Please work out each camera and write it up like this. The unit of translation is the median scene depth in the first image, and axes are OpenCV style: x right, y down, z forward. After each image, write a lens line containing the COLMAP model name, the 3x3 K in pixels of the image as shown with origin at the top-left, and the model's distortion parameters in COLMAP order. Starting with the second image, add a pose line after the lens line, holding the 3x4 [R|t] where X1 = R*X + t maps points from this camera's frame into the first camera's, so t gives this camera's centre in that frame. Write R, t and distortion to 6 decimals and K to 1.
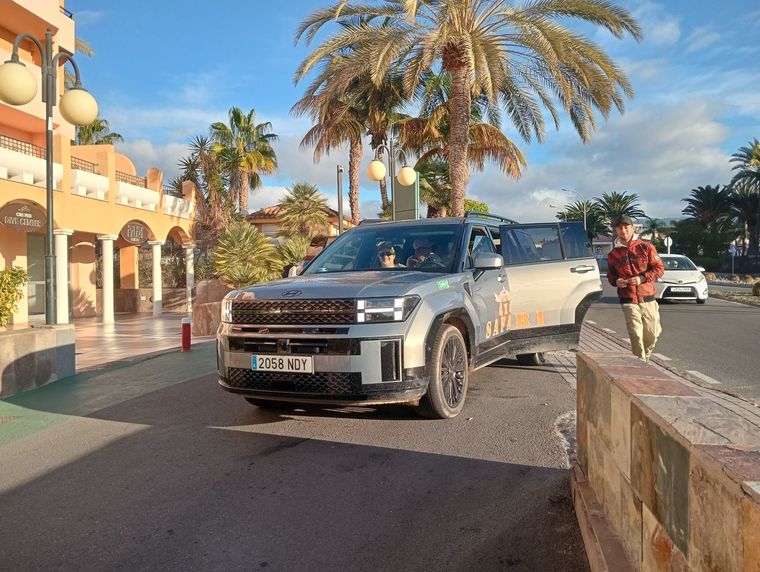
lens RADIAL K [[641.8, 0, 380.0], [0, 641.8, 286.0], [0, 0, 1]] dist [0.008794, -0.003156]
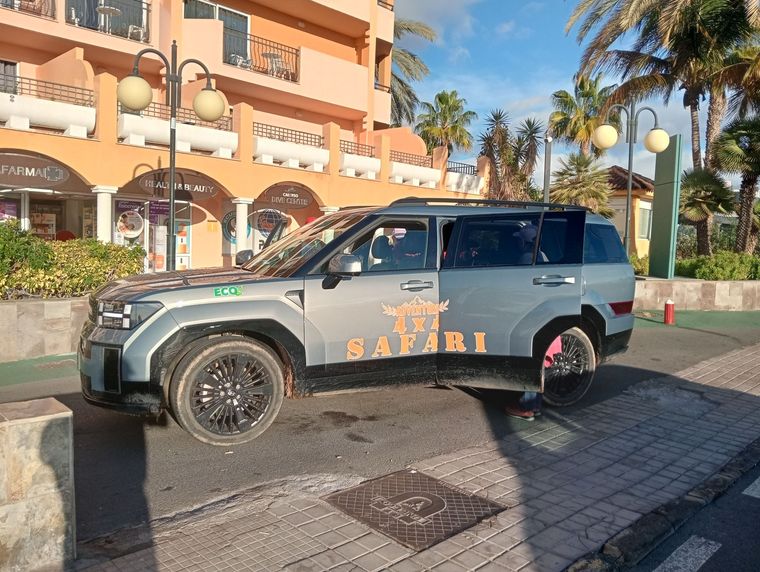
lens RADIAL K [[641.8, 0, 380.0], [0, 641.8, 286.0], [0, 0, 1]] dist [0.008794, -0.003156]
pose [[0.795278, 0.076163, -0.601442, 0.230142], [-0.048229, 0.996881, 0.062467, -0.021668], [0.604324, -0.020671, 0.796471, 0.130169]]
